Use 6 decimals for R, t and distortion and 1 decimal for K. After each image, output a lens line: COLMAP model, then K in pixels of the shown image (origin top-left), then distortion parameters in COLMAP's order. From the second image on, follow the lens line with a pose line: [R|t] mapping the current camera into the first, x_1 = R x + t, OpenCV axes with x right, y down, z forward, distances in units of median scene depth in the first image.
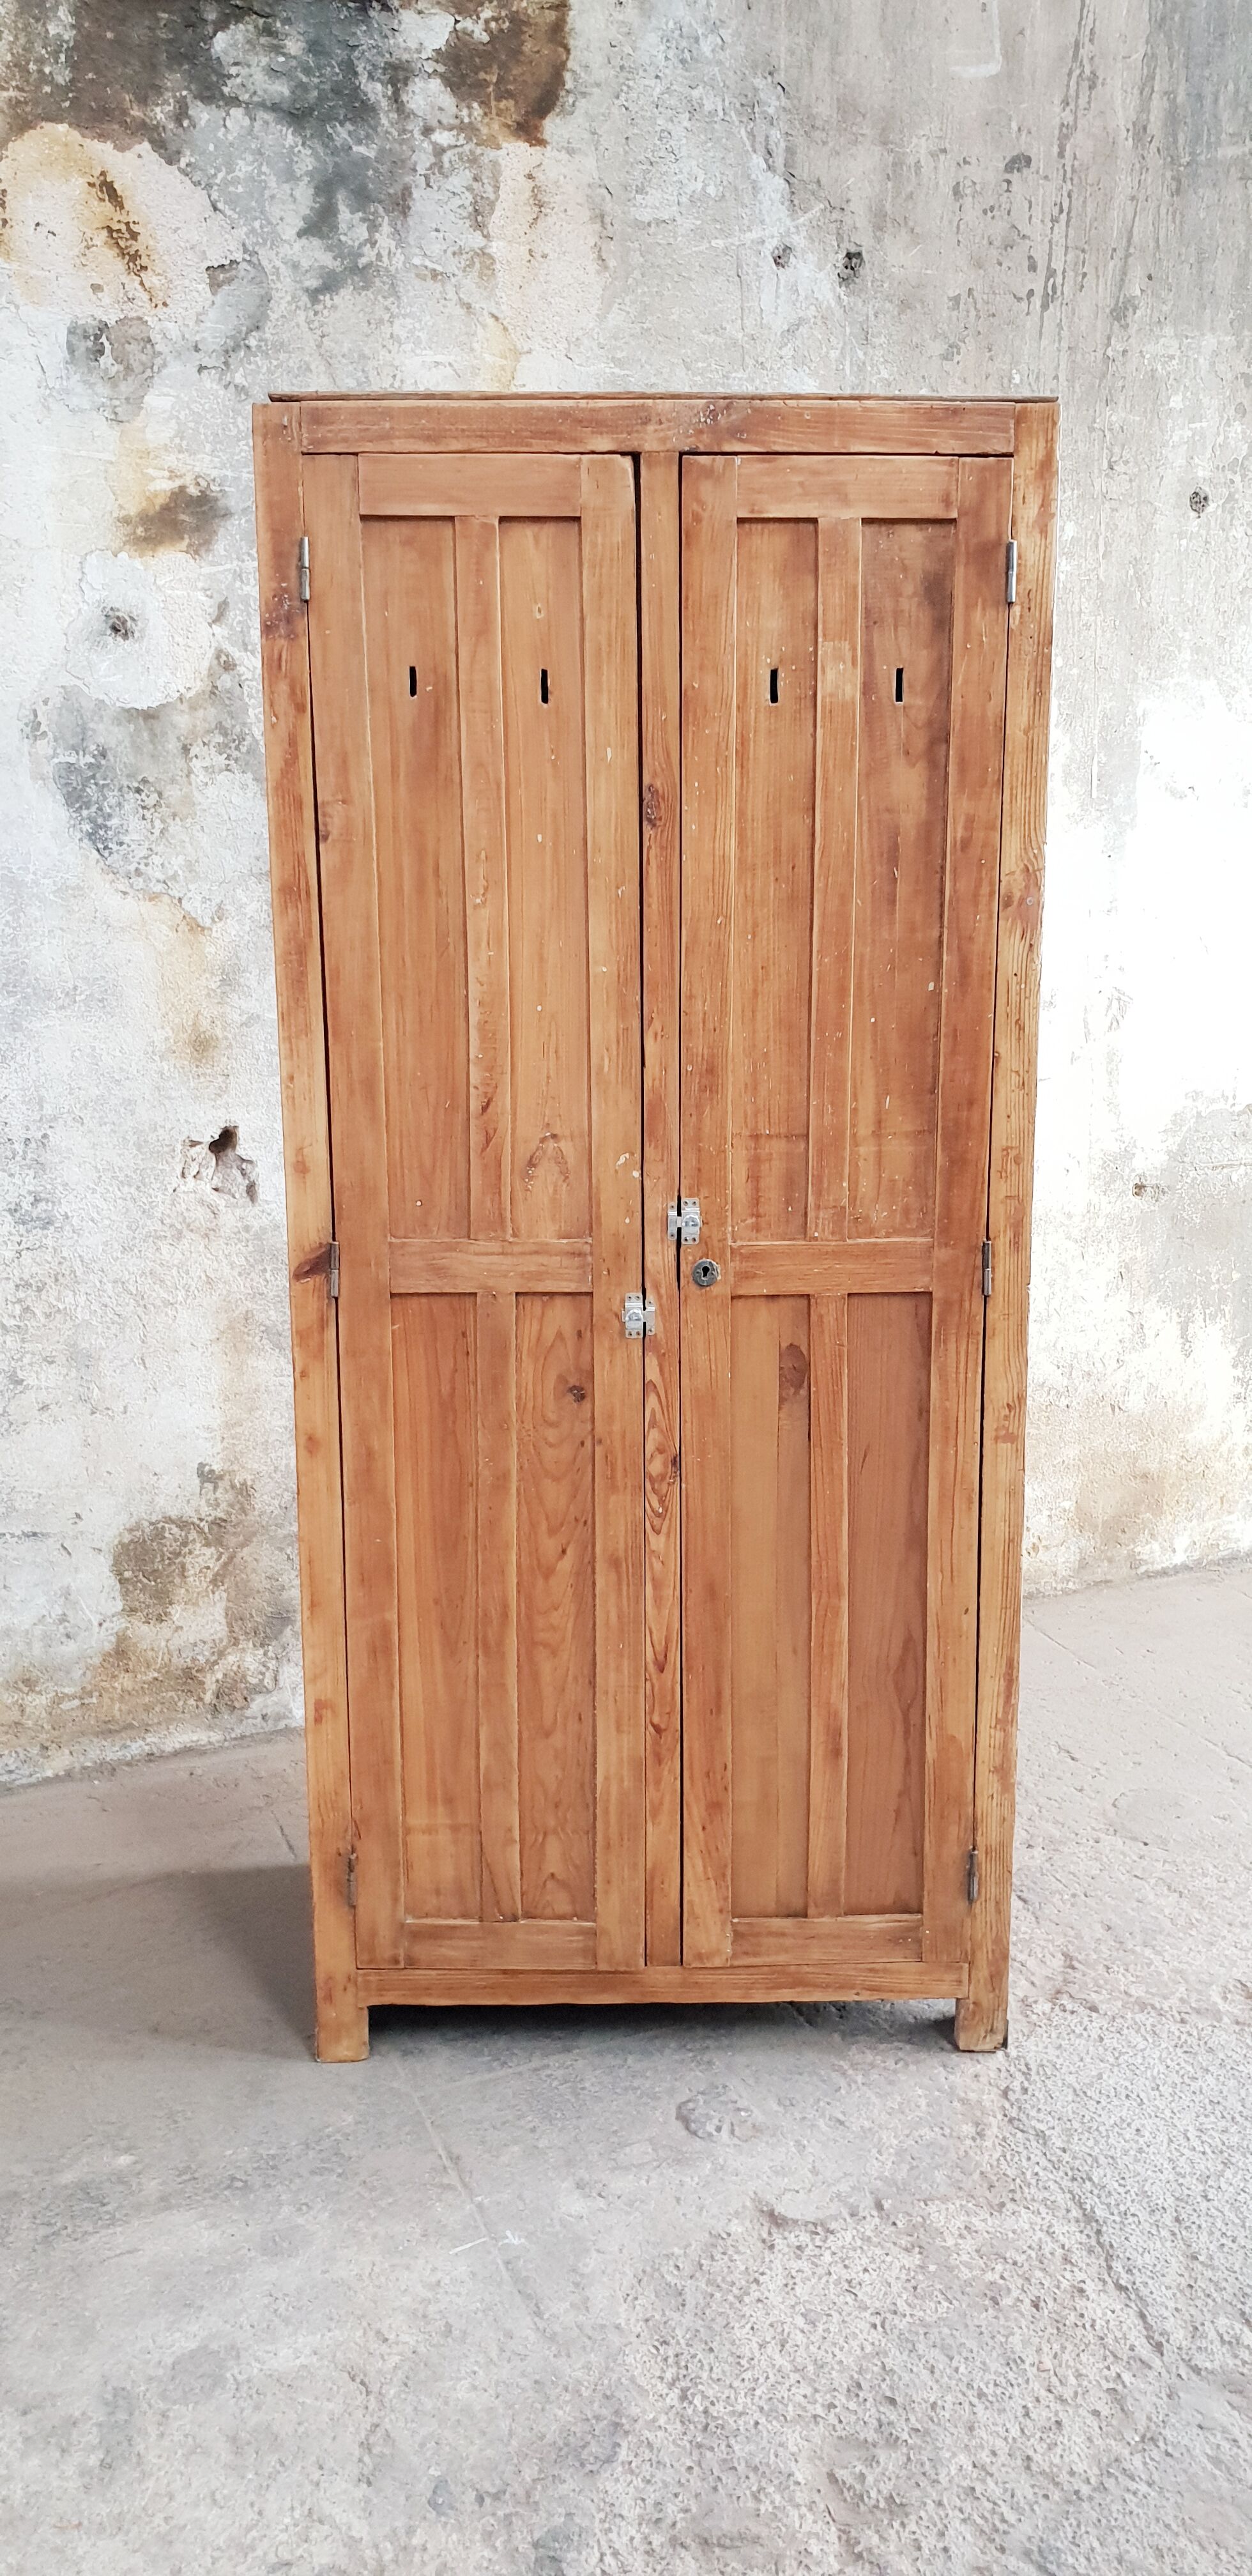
lens RADIAL K [[2011.4, 0, 648.6], [0, 2011.4, 1277.8], [0, 0, 1]] dist [0.022115, -0.014317]
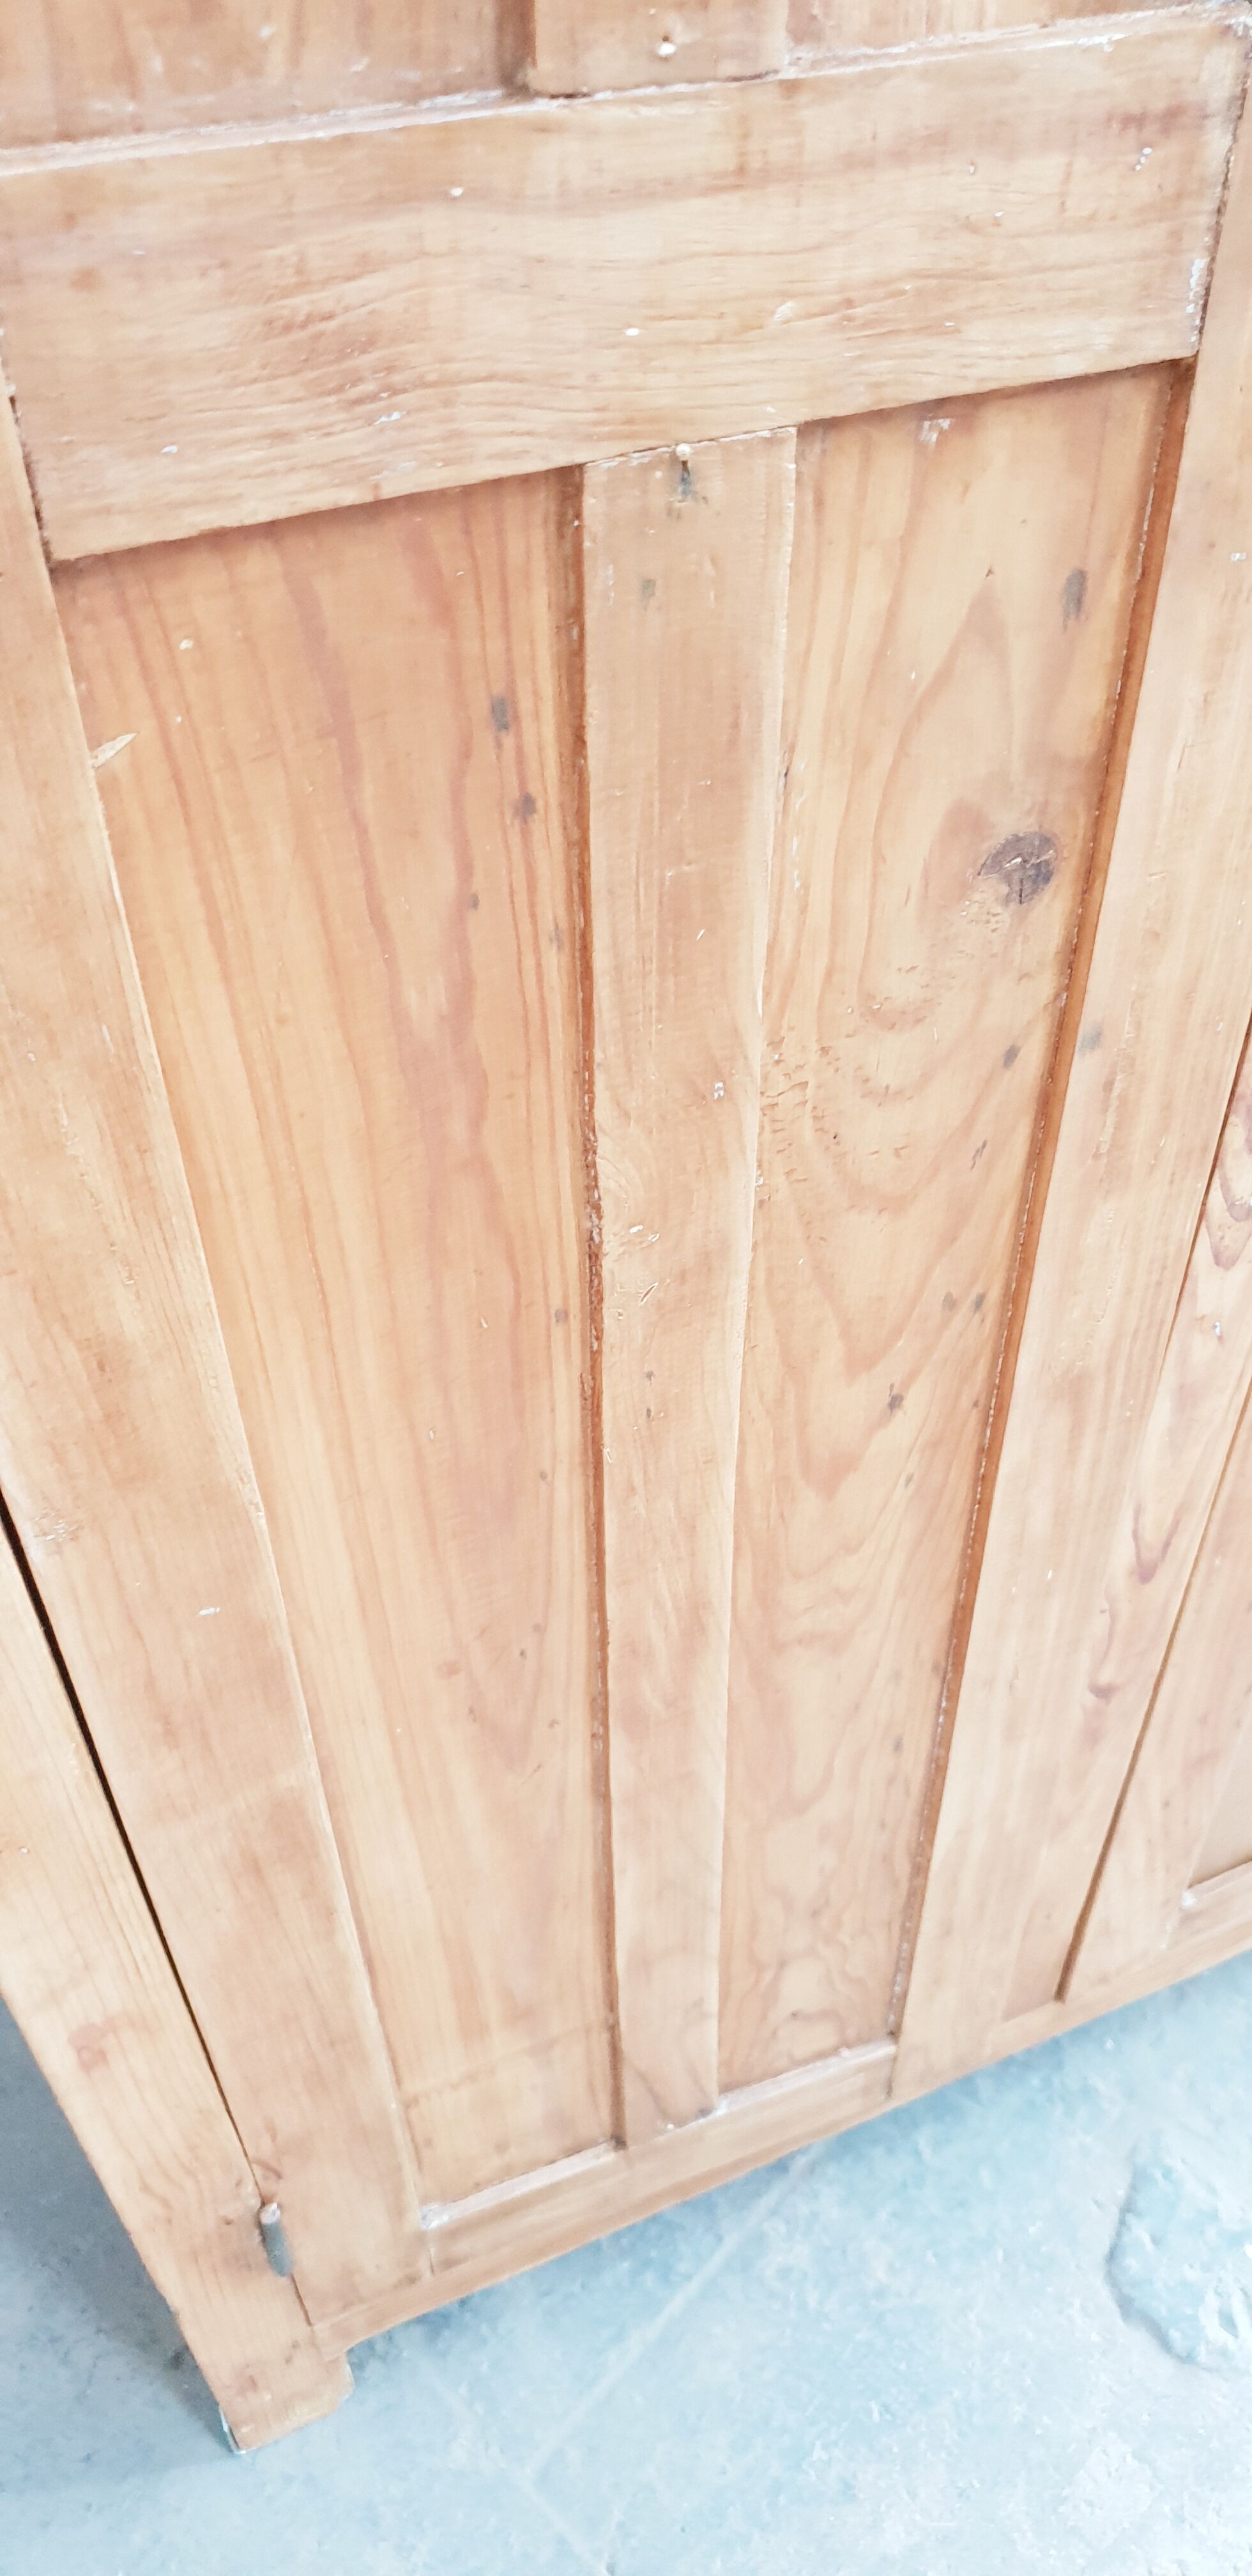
lens RADIAL K [[2011.4, 0, 656.8], [0, 2011.4, 1269.7], [0, 0, 1]] dist [0.022115, -0.014317]
pose [[0.924861, -0.271080, 0.266735, -0.138838], [0.075224, 0.817910, 0.570407, -0.031467], [-0.372792, -0.507482, 0.776845, 0.823904]]
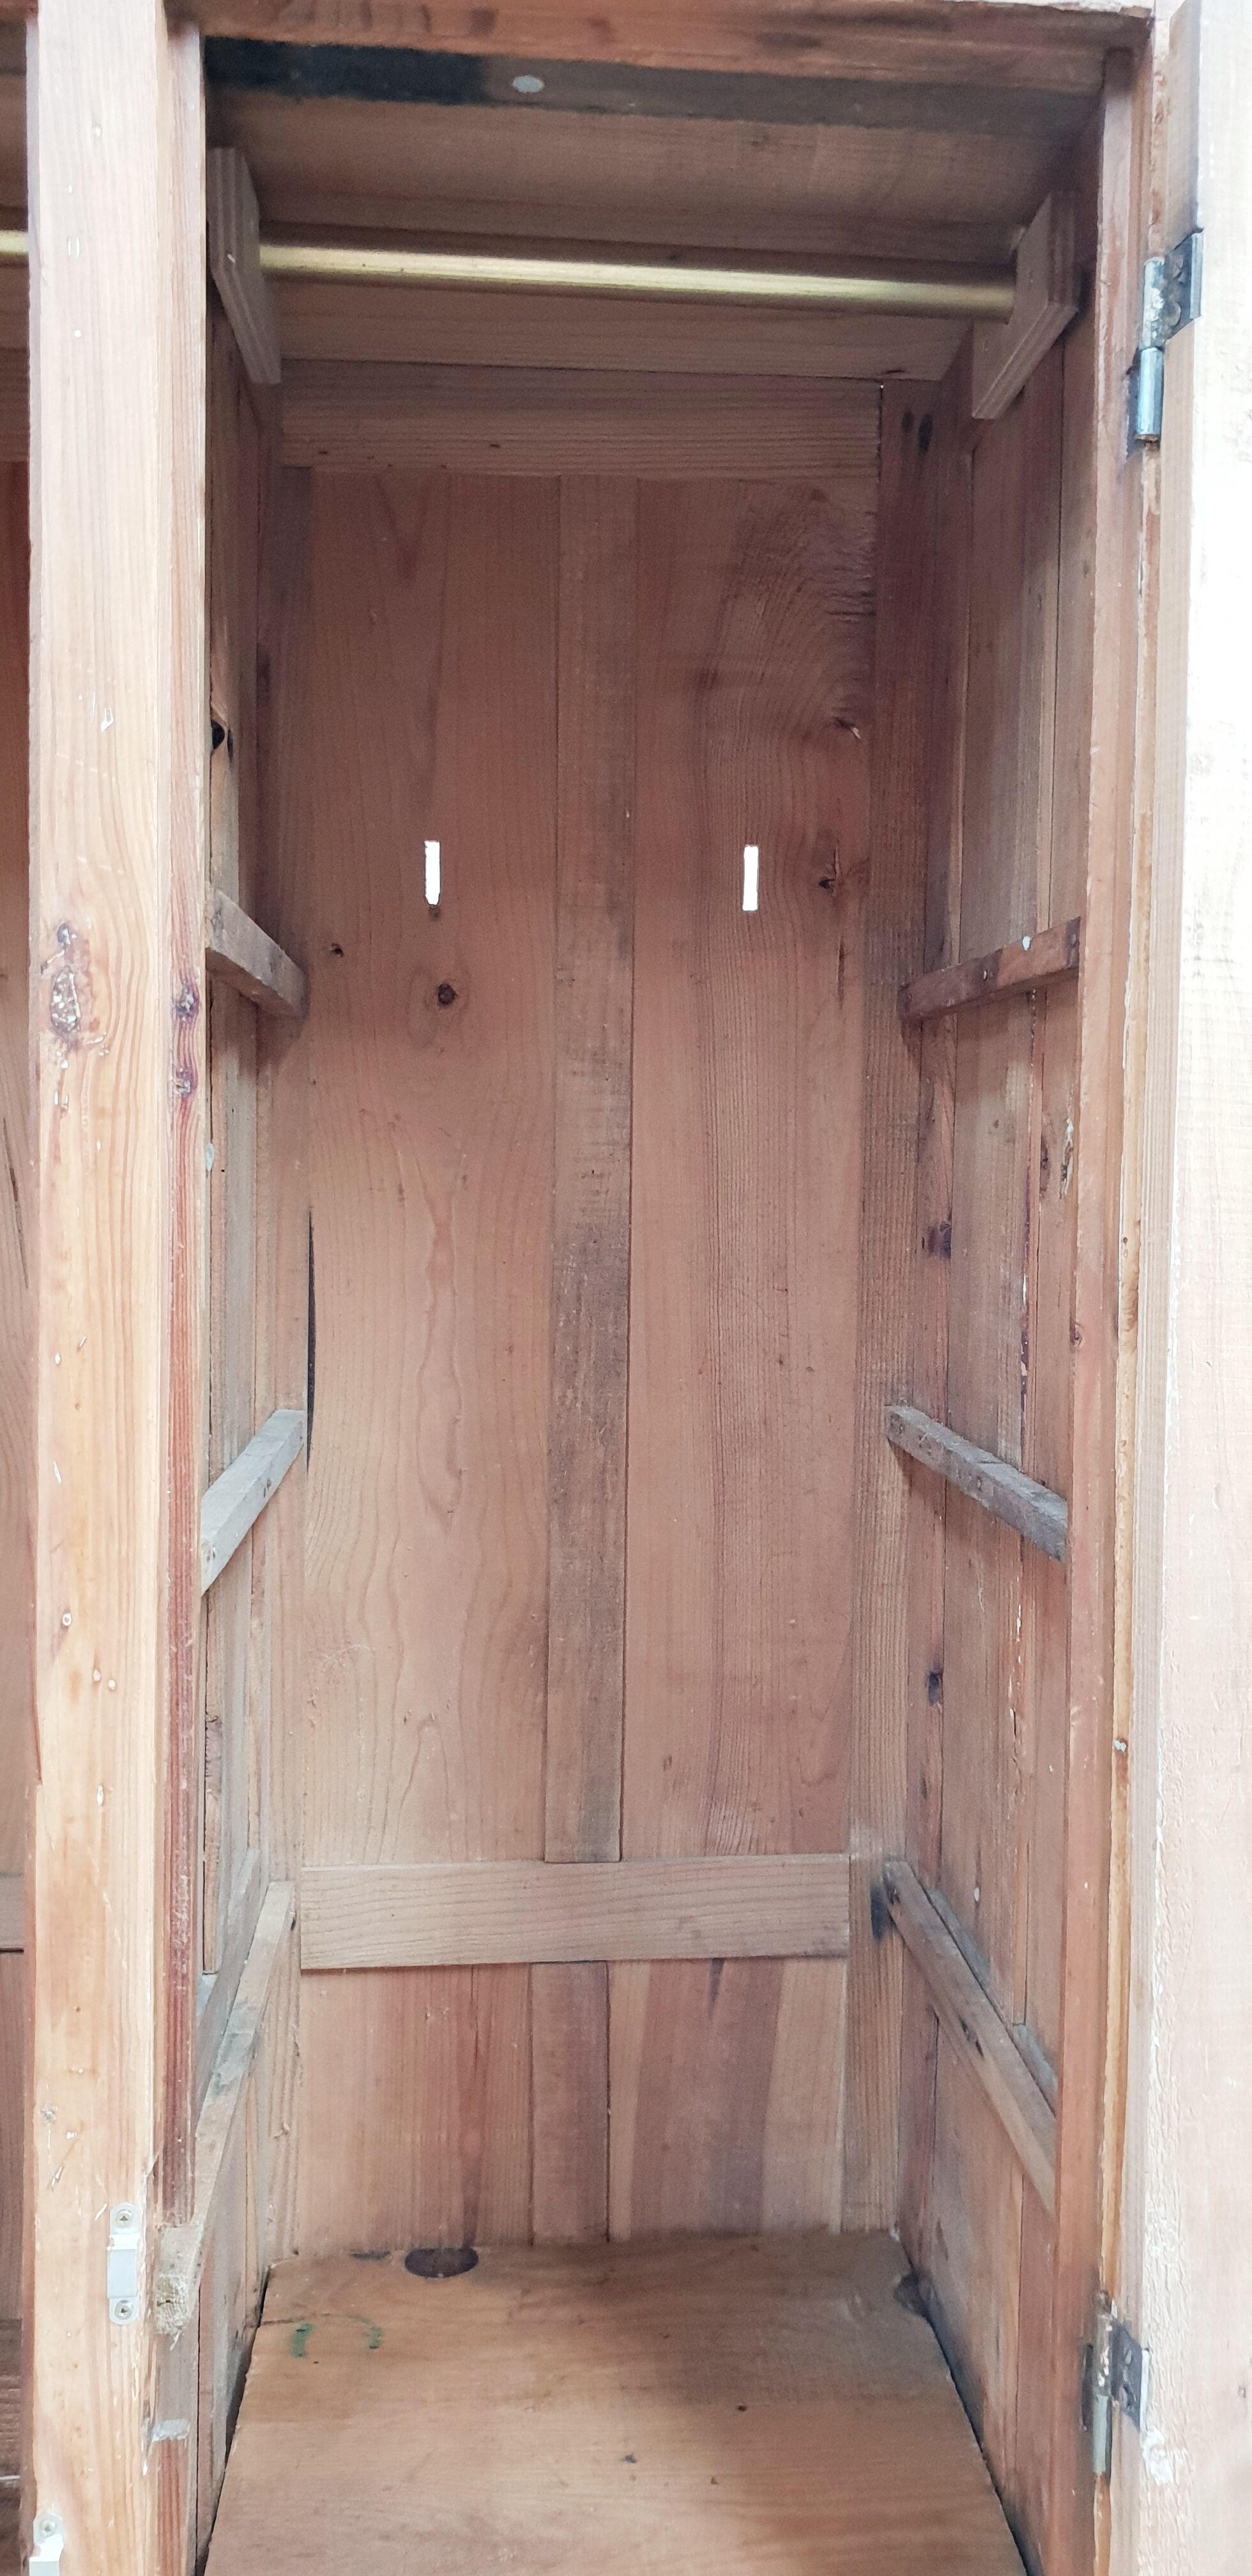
lens RADIAL K [[2011.4, 0, 641.1], [0, 2011.4, 1279.5], [0, 0, 1]] dist [0.022115, -0.014317]
pose [[0.997884, 0.015490, 0.063147, 0.068960], [-0.005083, 0.986820, -0.161744, -0.127297], [-0.064820, 0.161081, 0.984810, 0.639083]]
